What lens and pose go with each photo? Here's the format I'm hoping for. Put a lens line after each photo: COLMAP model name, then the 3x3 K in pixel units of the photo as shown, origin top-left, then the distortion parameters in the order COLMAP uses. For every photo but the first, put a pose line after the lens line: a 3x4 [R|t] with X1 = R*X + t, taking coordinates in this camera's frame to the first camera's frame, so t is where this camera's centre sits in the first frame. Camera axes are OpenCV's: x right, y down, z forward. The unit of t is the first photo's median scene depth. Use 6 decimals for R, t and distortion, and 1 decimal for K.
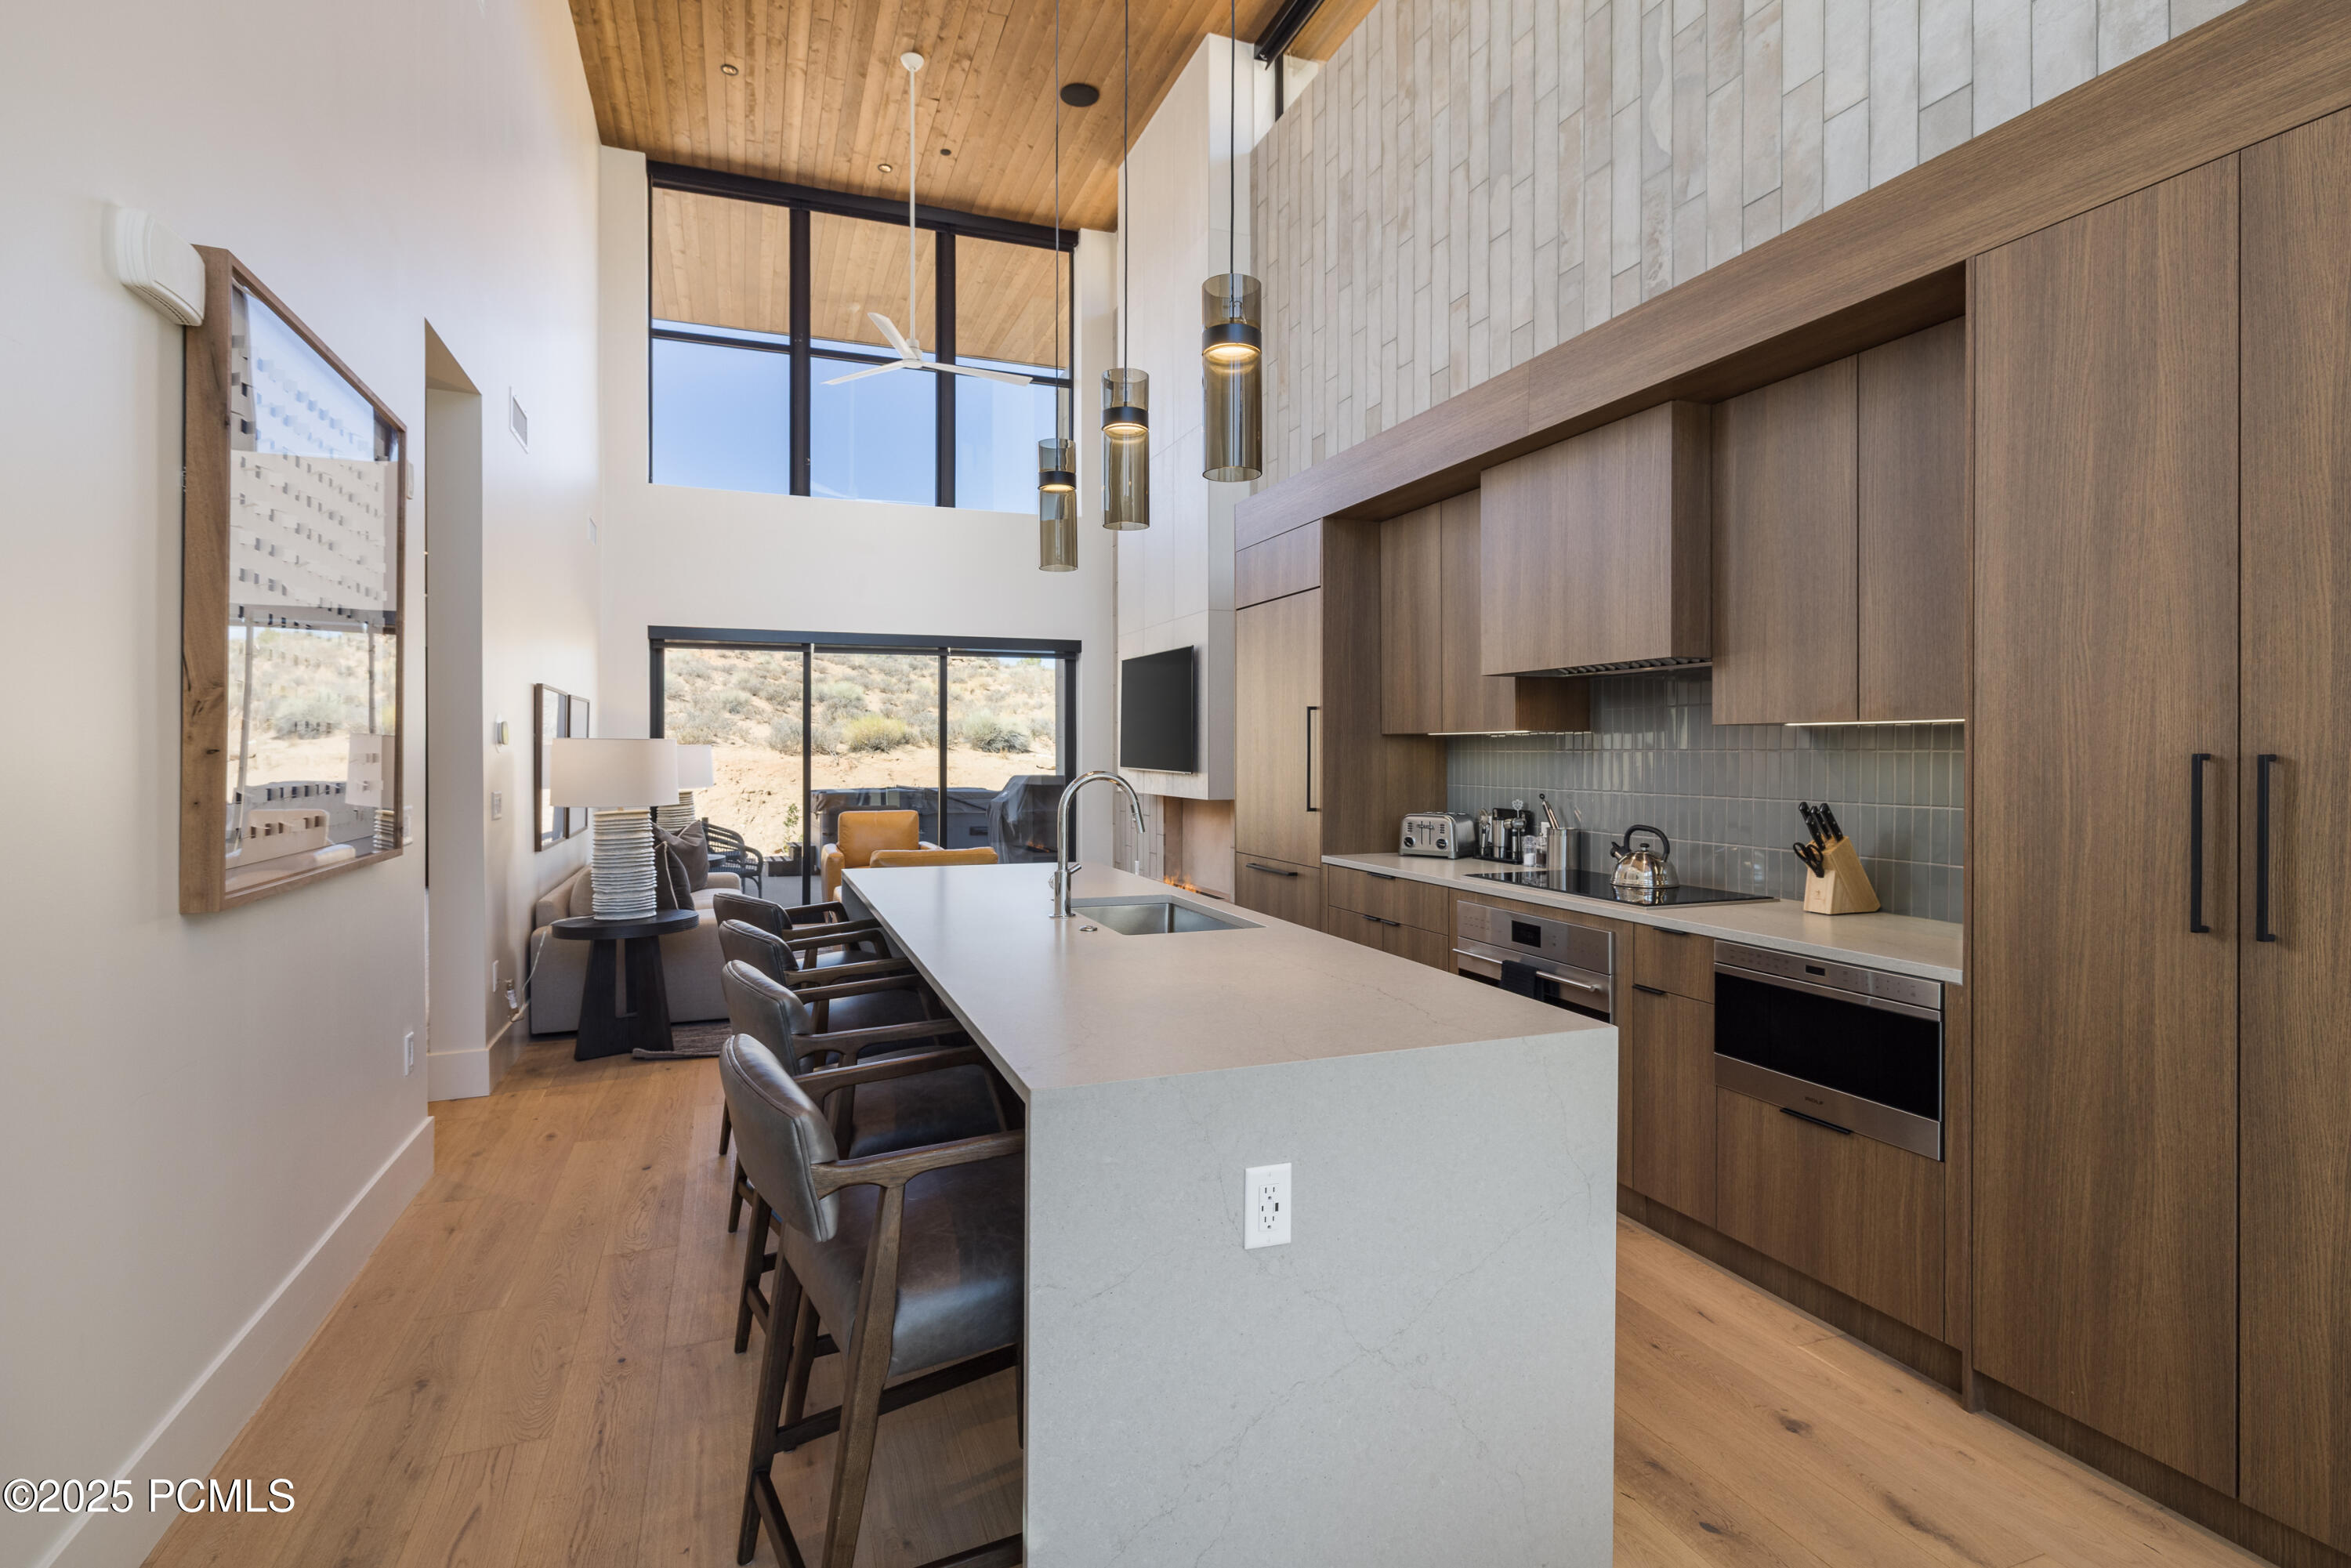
lens RADIAL K [[997.6, 0, 1168.2], [0, 997.6, 759.2], [0, 0, 1]] dist [0.002246, 0.000661]
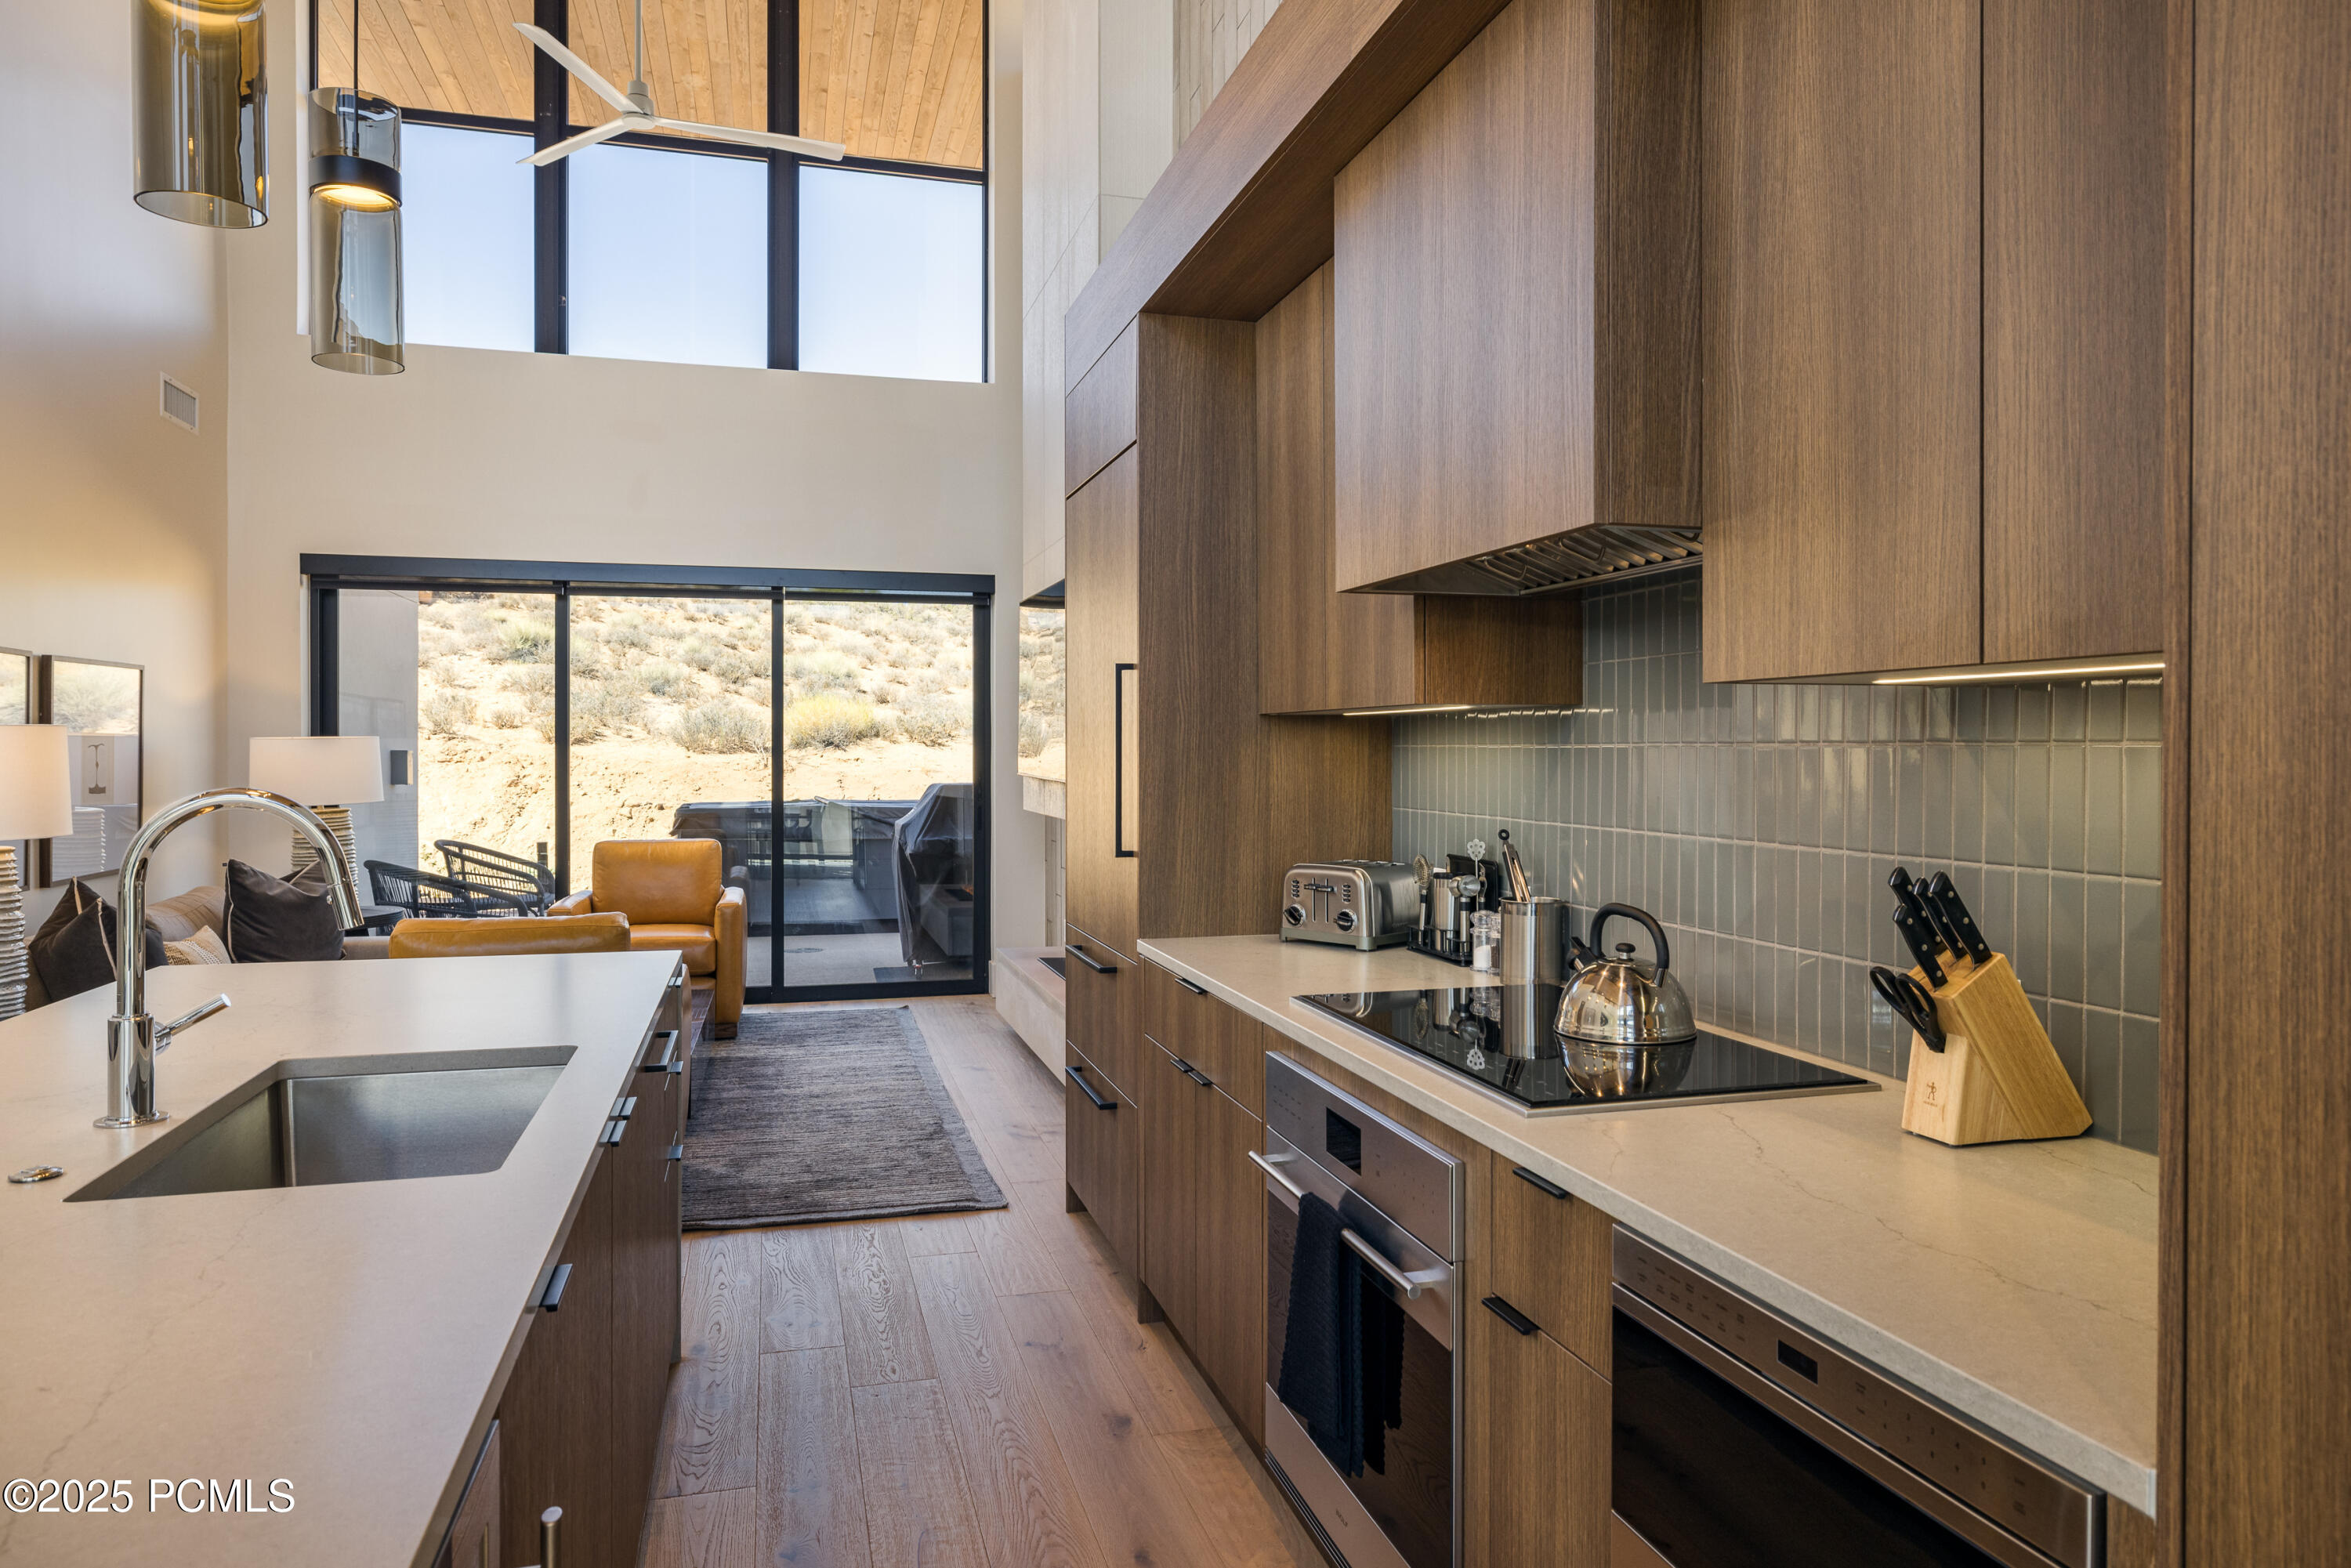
lens RADIAL K [[1418.3, 0, 1172.0], [0, 1418.3, 762.9], [0, 0, 1]] dist [-0.003197, -0.001670]
pose [[0.997809, 0.001181, -0.066150, 0.258654], [-0.001014, 0.999996, 0.002546, -0.001081], [0.066153, -0.002473, 0.997806, 0.273237]]
